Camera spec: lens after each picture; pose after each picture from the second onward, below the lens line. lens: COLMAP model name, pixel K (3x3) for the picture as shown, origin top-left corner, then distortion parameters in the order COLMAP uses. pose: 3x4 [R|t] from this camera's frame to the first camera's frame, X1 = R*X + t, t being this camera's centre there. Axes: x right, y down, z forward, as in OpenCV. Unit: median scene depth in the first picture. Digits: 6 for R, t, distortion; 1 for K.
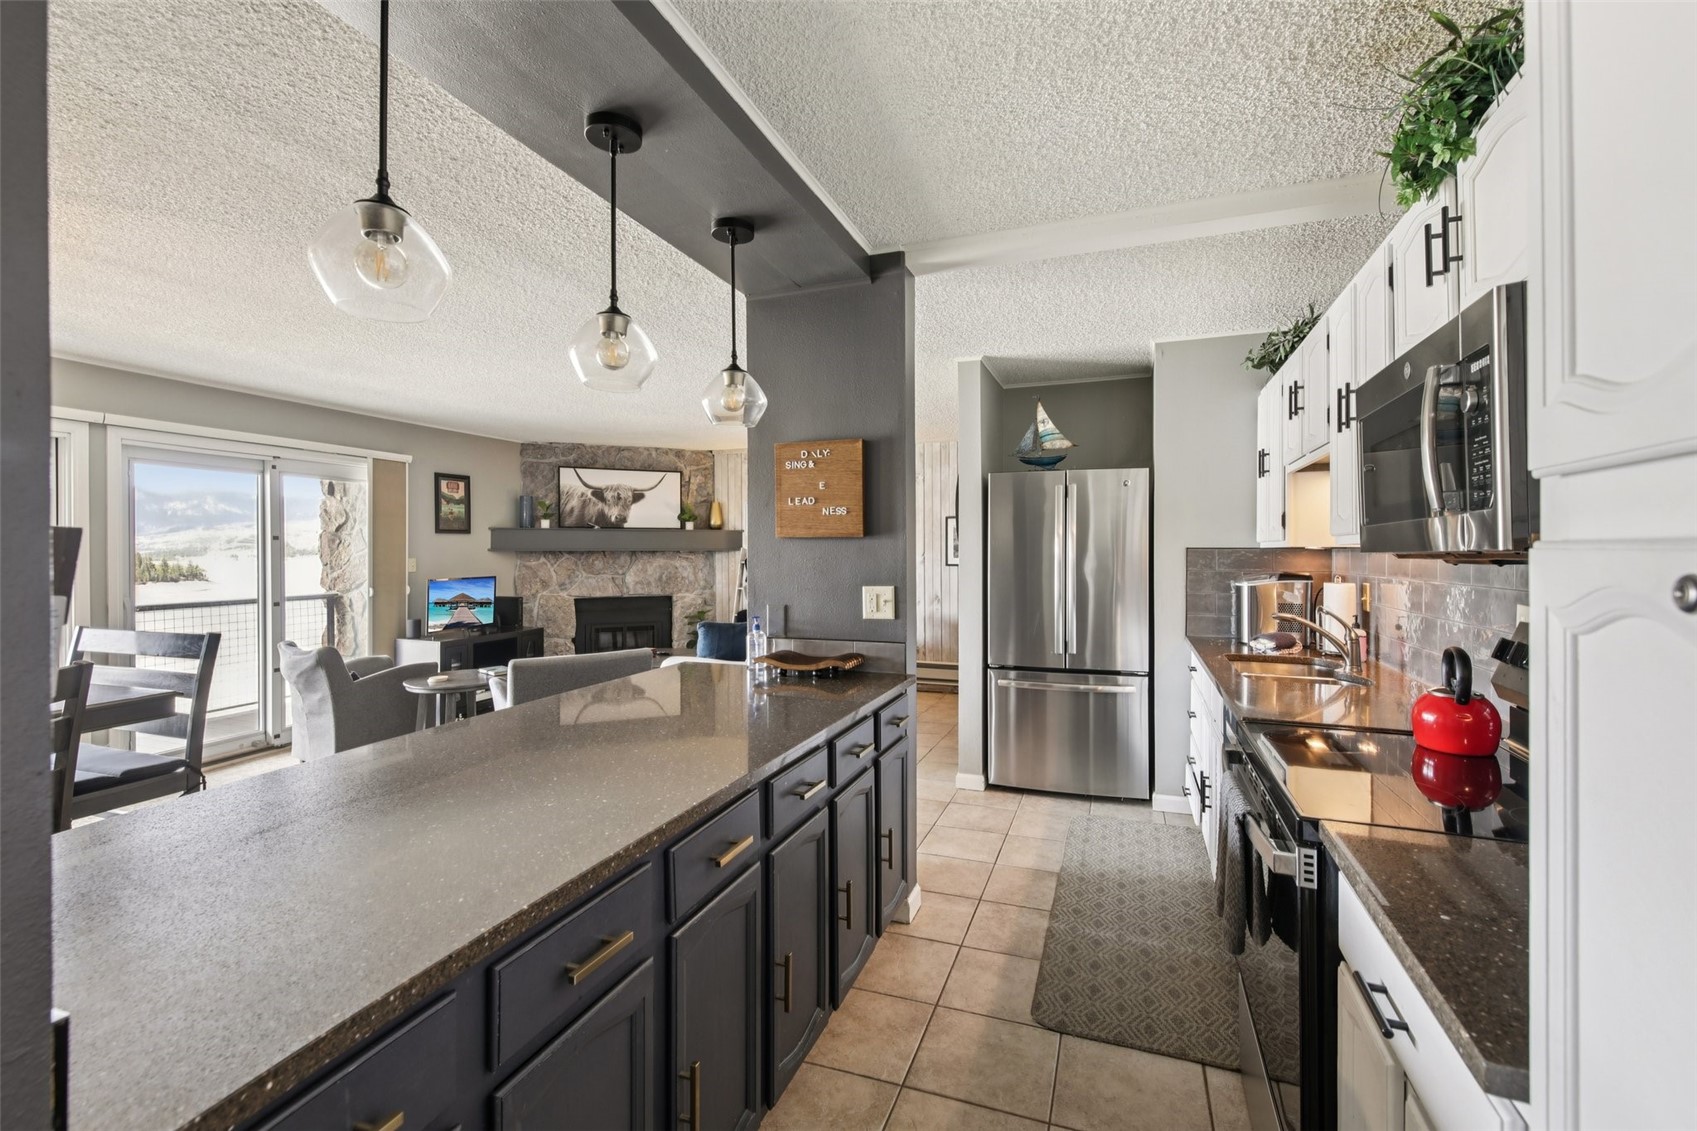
lens RADIAL K [[743.4, 0, 835.5], [0, 743.4, 560.2], [0, 0, 1]] dist [-0.011750, -0.003867]
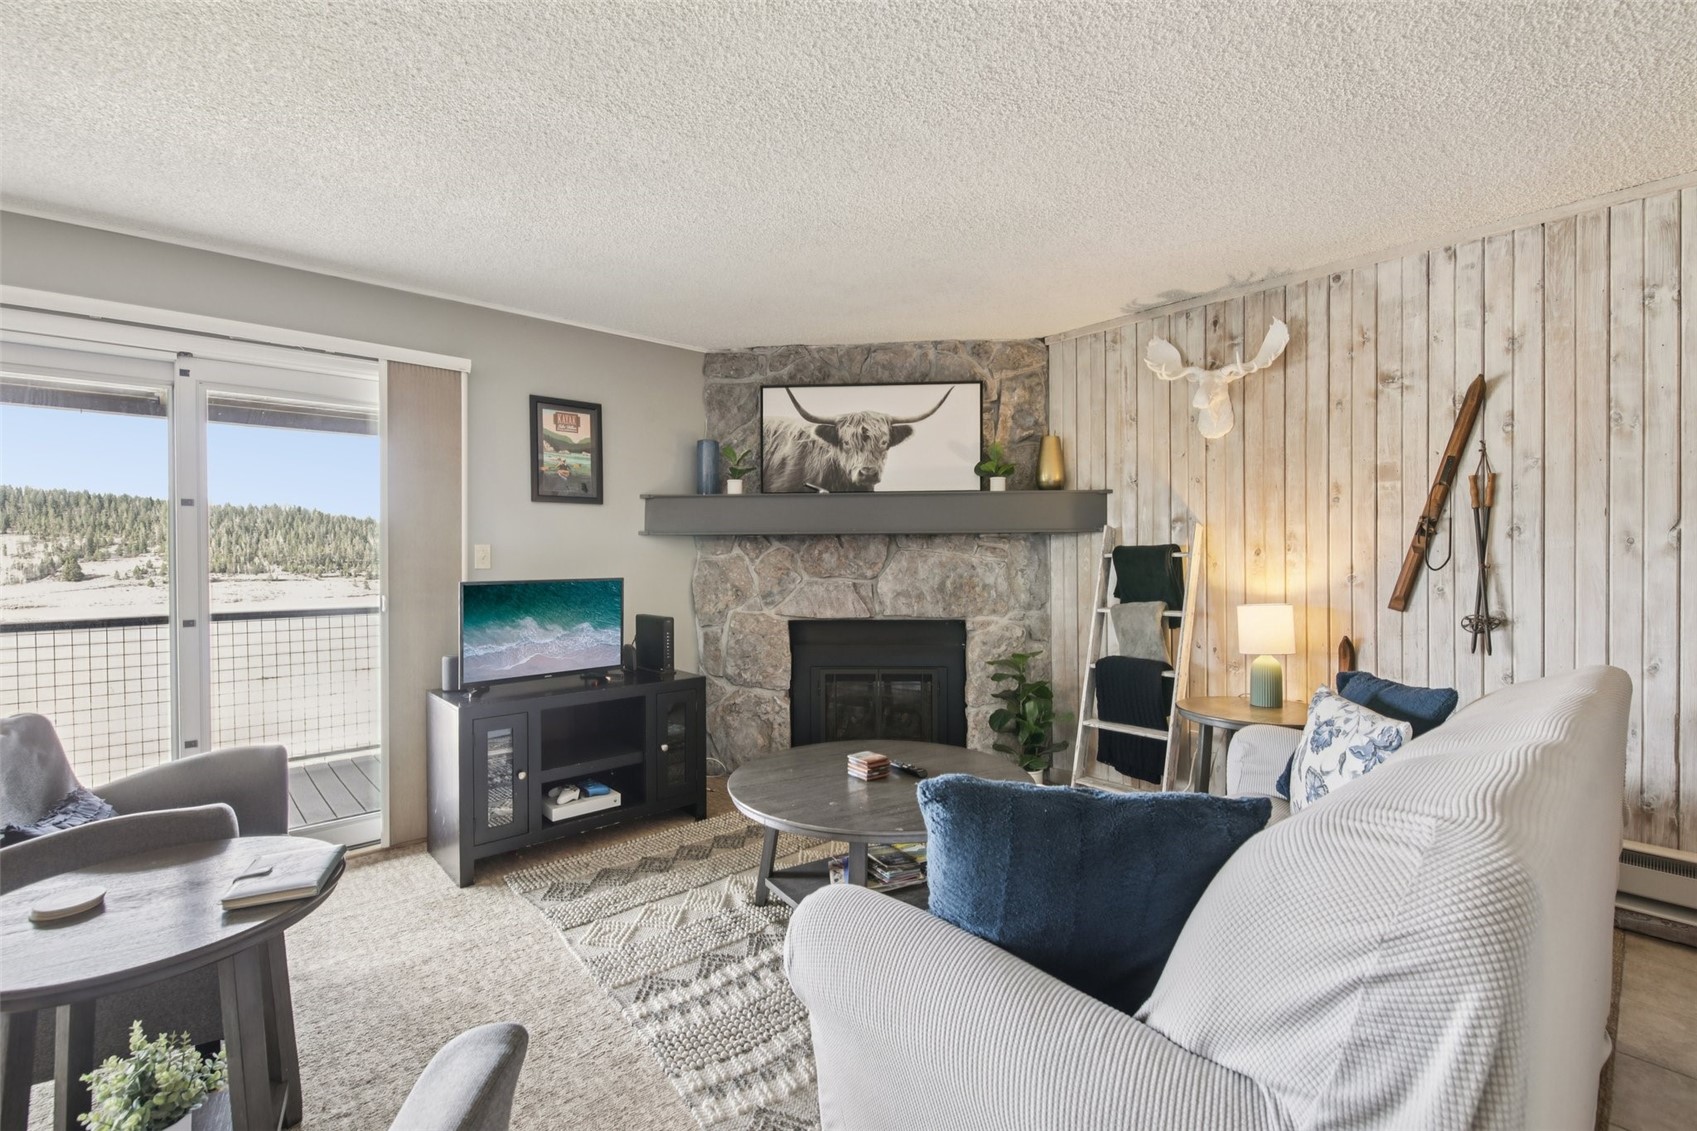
lens RADIAL K [[743.4, 0, 819.8], [0, 743.4, 579.4], [0, 0, 1]] dist [-0.011750, -0.003867]
pose [[0.884985, 0.005609, -0.465585, -0.067792], [0.000986, 0.999903, 0.013921, 0.012123], [0.465618, -0.012779, 0.884893, 0.500932]]
